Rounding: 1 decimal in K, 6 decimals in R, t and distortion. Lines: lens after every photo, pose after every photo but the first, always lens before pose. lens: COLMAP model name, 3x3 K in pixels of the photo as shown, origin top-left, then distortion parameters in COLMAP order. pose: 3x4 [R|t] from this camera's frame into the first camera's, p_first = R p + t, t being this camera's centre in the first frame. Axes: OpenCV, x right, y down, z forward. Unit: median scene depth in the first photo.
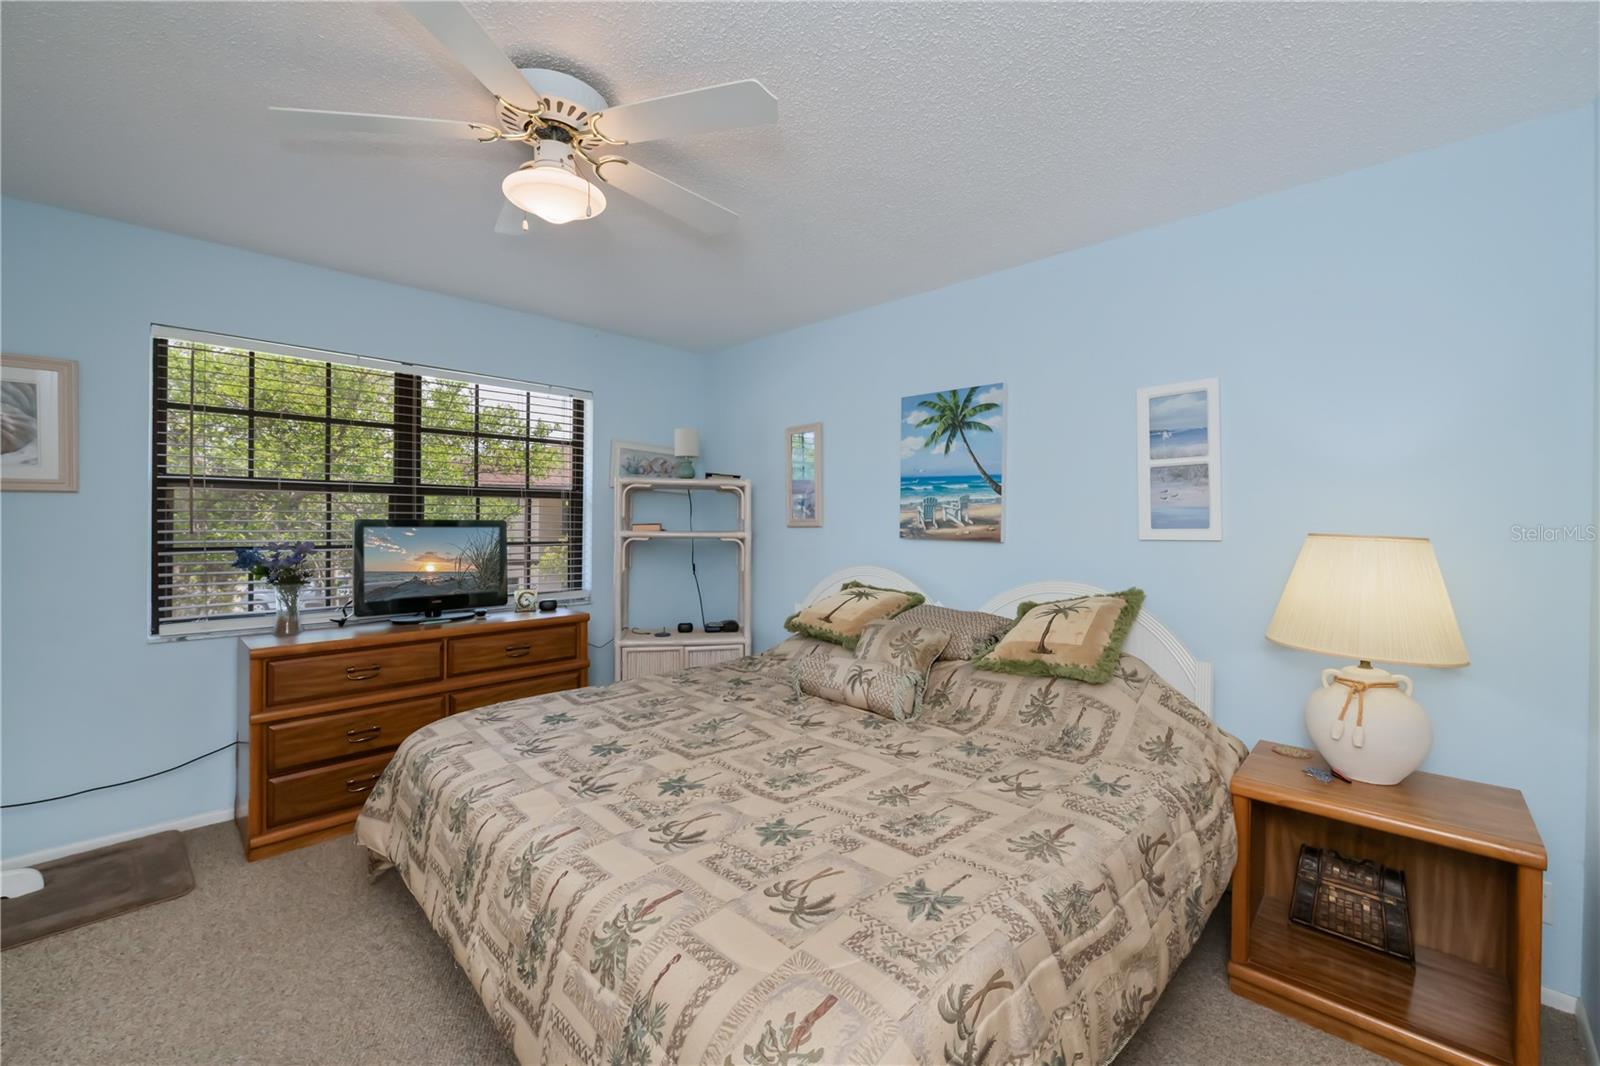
lens RADIAL K [[643.8, 0, 802.4], [0, 643.8, 522.1], [0, 0, 1]] dist [-0.001480, -0.000307]
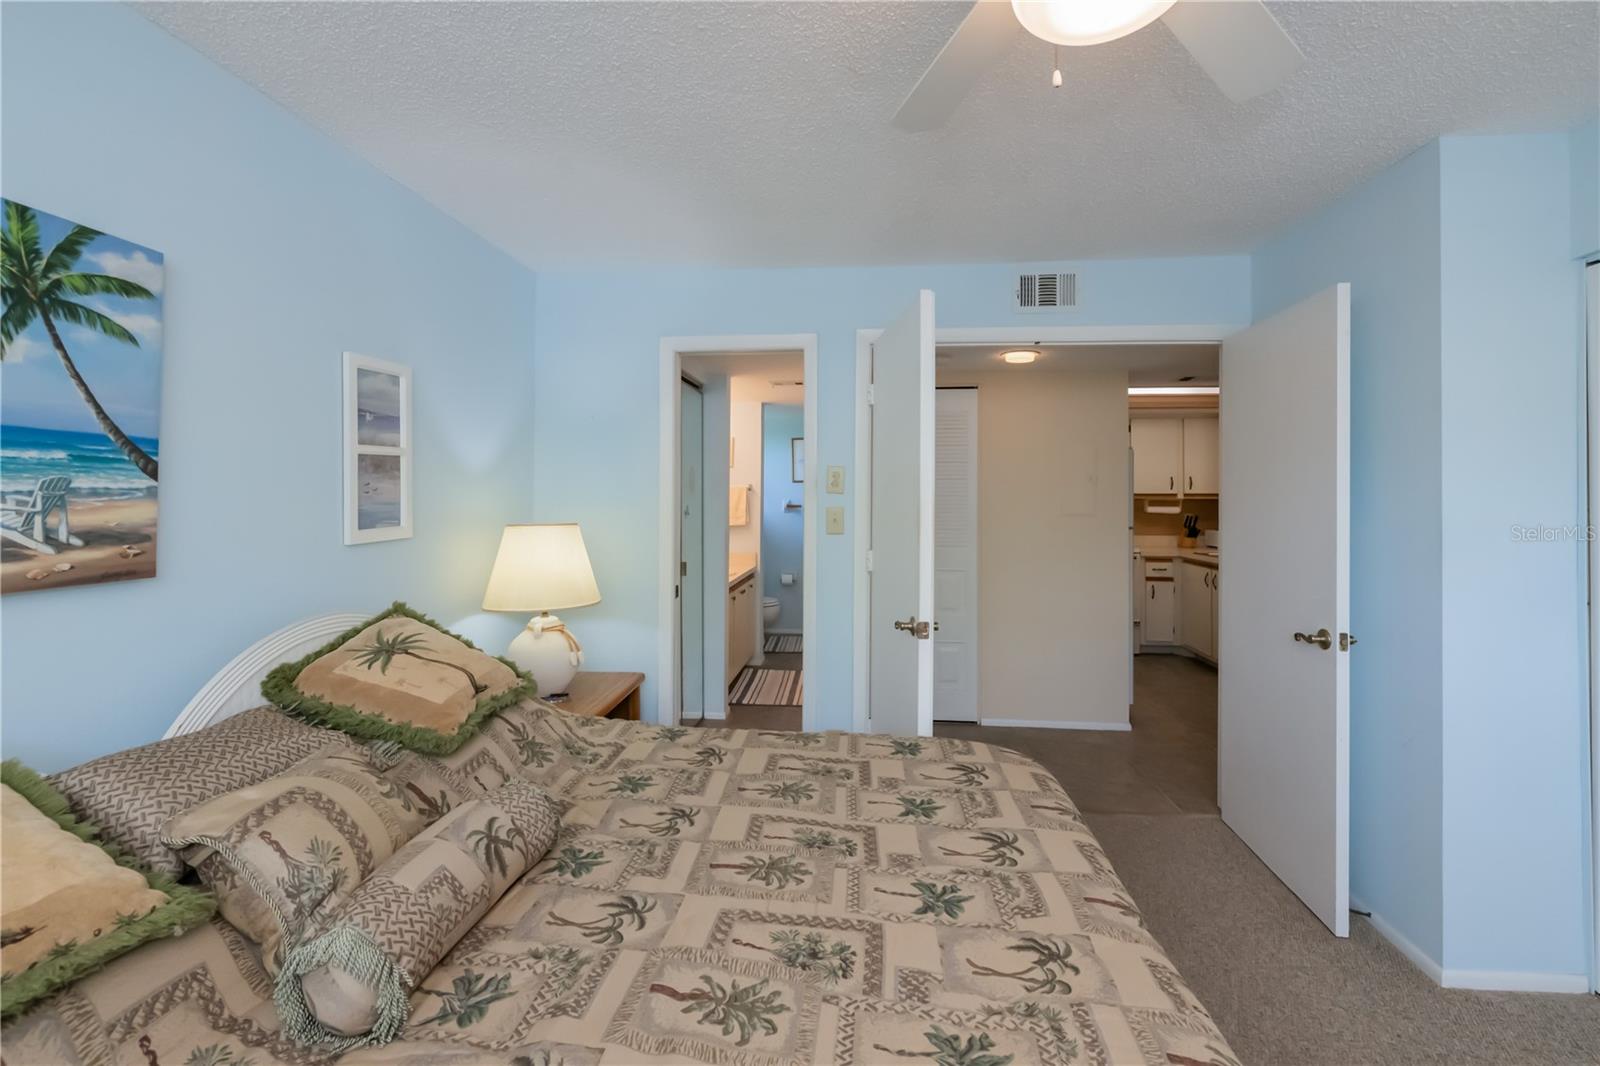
lens RADIAL K [[672.0, 0, 813.5], [0, 672.0, 489.0], [0, 0, 1]] dist [0.002238, -0.004072]
pose [[-0.646365, -0.004286, 0.763017, -0.393838], [-0.002069, 0.999990, 0.003865, -0.037851], [-0.763026, 0.000920, -0.646367, 0.927023]]
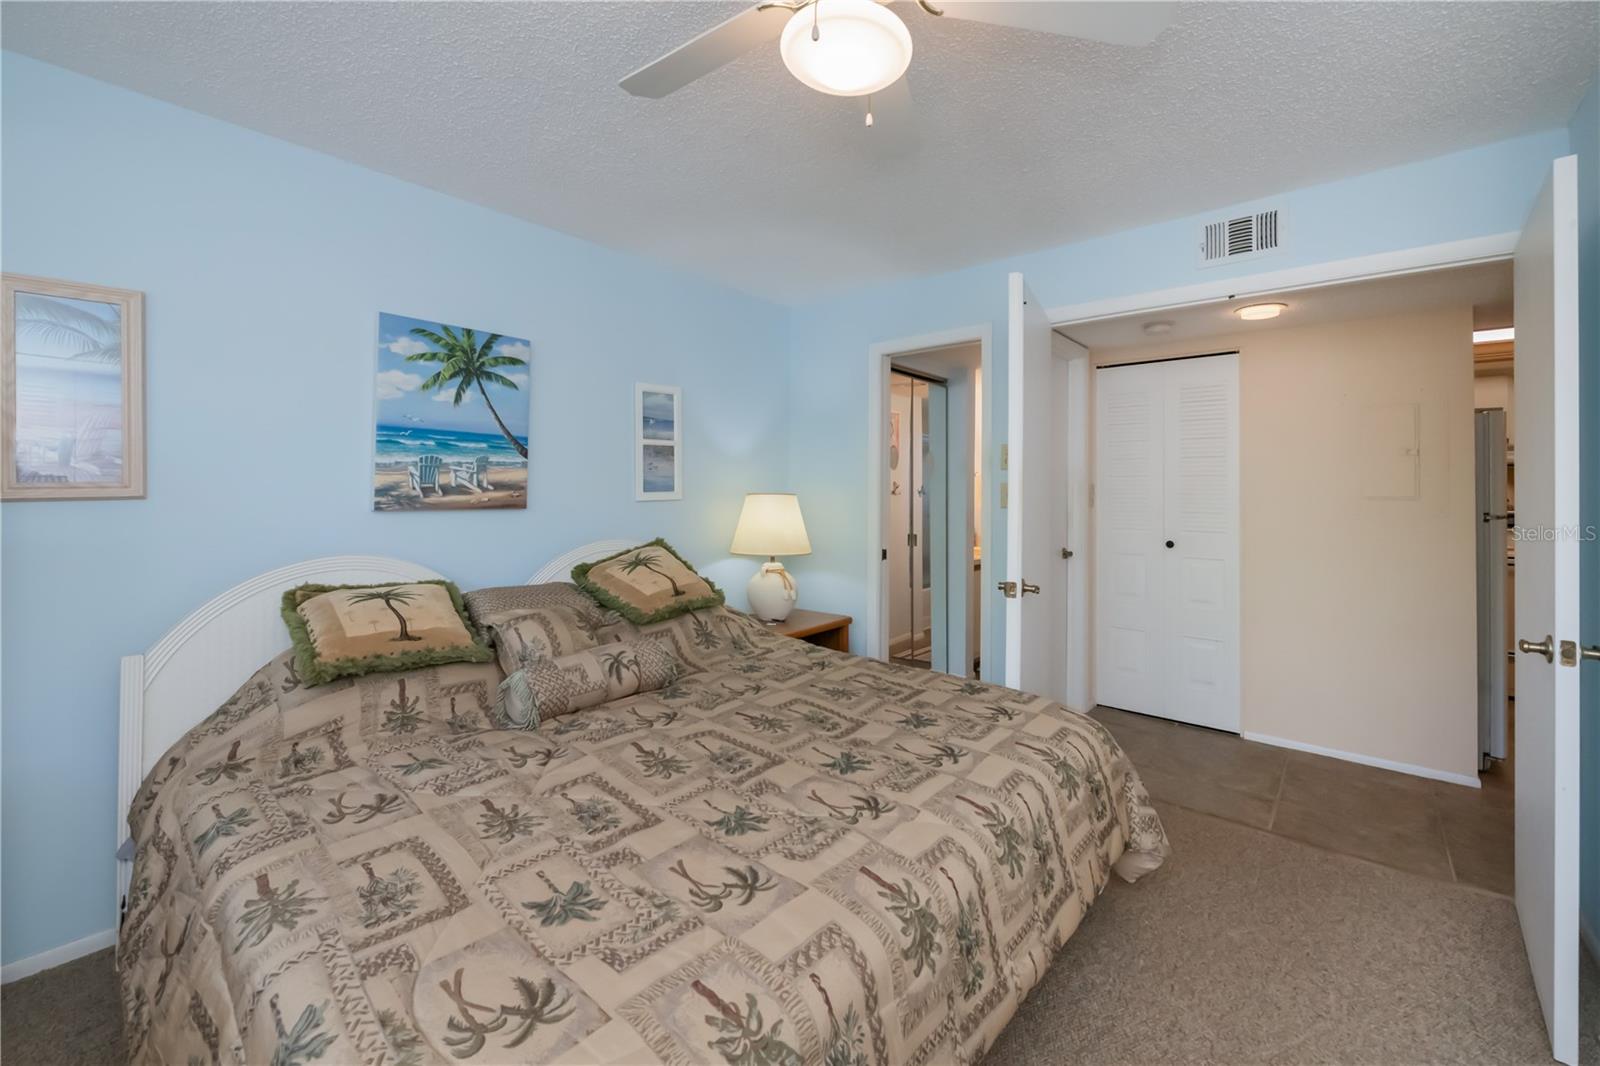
lens RADIAL K [[646.6, 0, 798.5], [0, 646.6, 483.1], [0, 0, 1]] dist [-0.000509, -0.000238]
pose [[-0.080827, 0.003245, 0.996723, -0.653841], [0.001048, 0.999994, -0.003170, -0.002885], [-0.996728, 0.000788, -0.080830, 0.664097]]
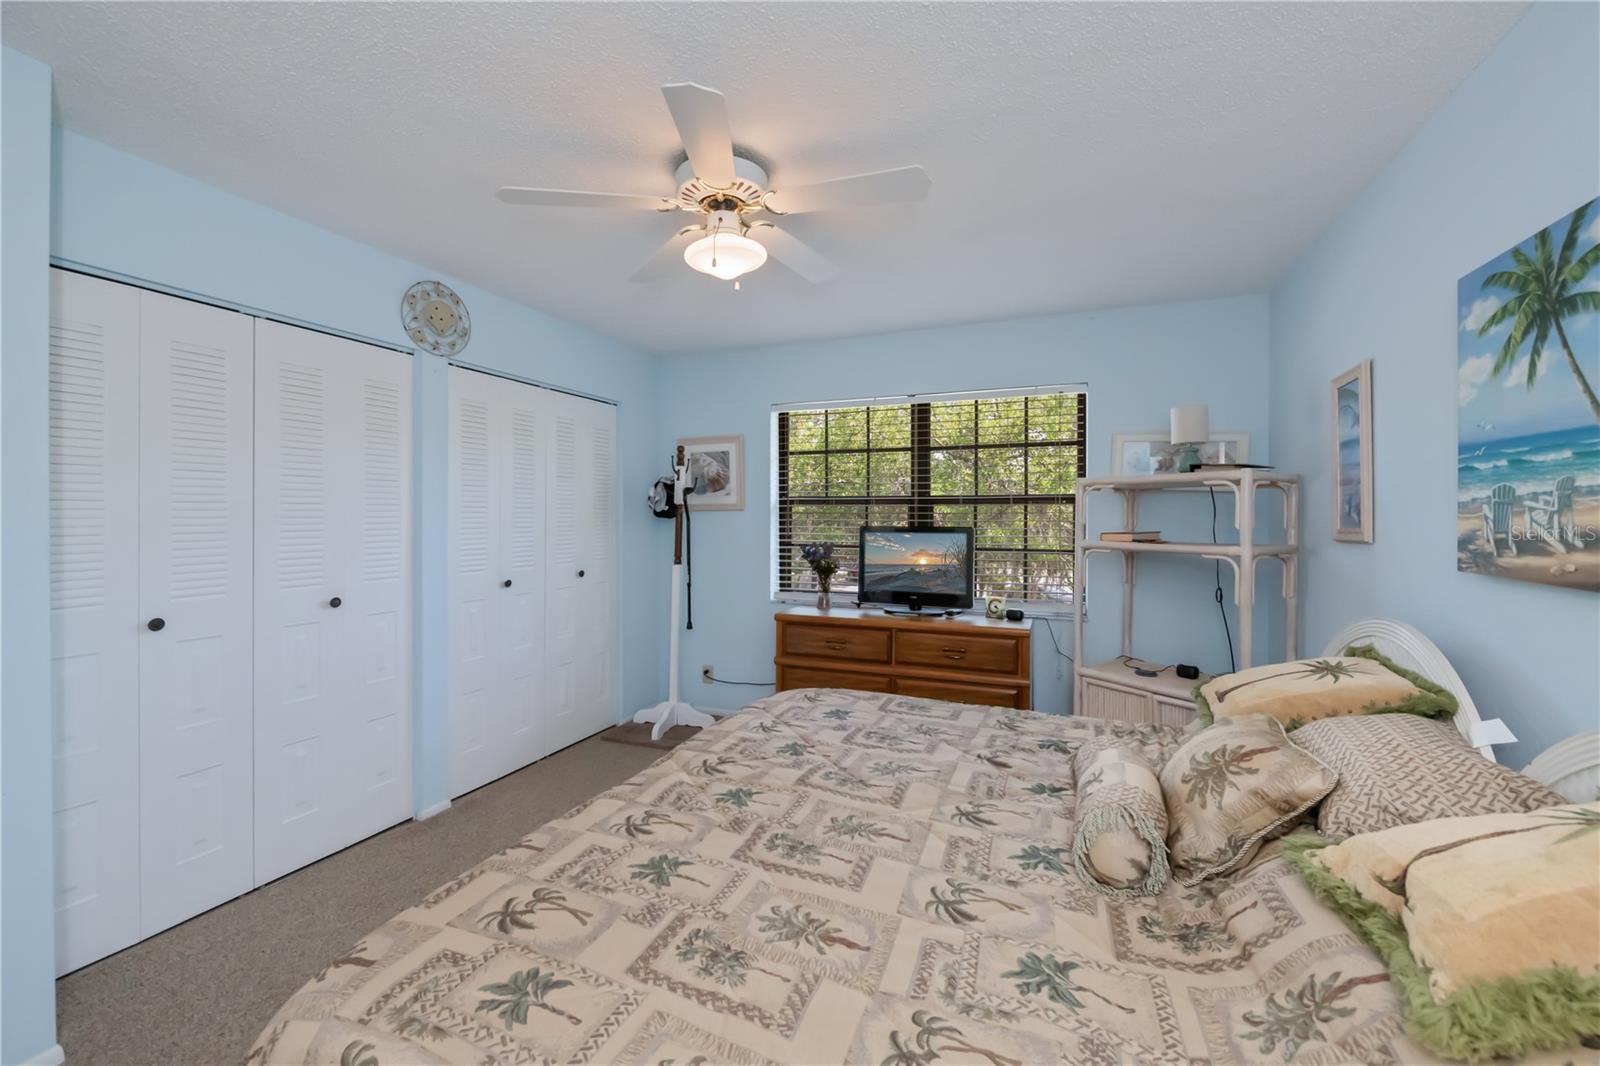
lens RADIAL K [[637.2, 0, 810.5], [0, 637.2, 516.2], [0, 0, 1]] dist [-0.001142, -0.000086]
pose [[0.393686, -0.007579, -0.919214, 0.444224], [-0.003194, 0.999949, -0.009613, -0.011664], [0.919239, 0.006720, 0.393642, 0.406799]]
